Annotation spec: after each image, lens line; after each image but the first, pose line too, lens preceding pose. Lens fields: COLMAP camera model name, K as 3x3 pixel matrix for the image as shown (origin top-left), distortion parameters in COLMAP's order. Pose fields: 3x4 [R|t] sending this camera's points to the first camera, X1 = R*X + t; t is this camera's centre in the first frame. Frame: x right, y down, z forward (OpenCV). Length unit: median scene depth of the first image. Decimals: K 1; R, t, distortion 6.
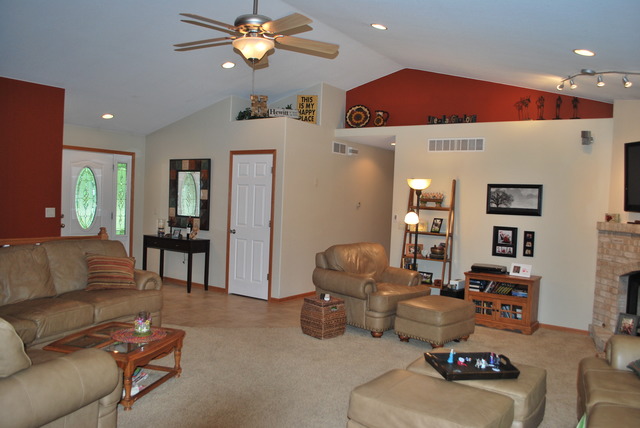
lens RADIAL K [[506.6, 0, 319.9], [0, 506.6, 214.7], [0, 0, 1]] dist [-0.079857, 0.016936]
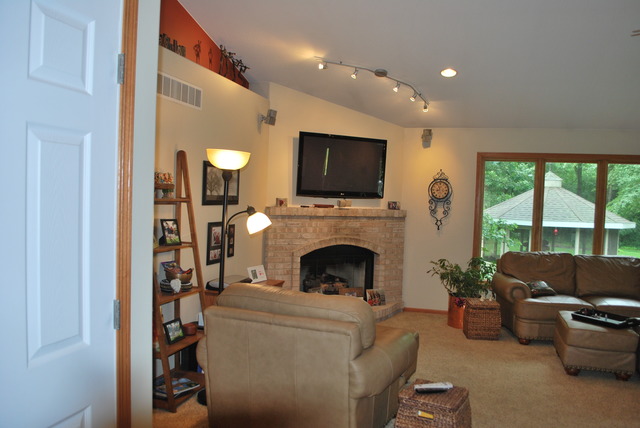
lens RADIAL K [[506.6, 0, 320.3], [0, 506.6, 218.8], [0, 0, 1]] dist [-0.079857, 0.016936]
pose [[-0.318448, -0.092347, 0.943432, -0.416798], [-0.016110, 0.995627, 0.092018, -0.056983], [-0.947804, 0.014104, -0.318543, 1.262703]]
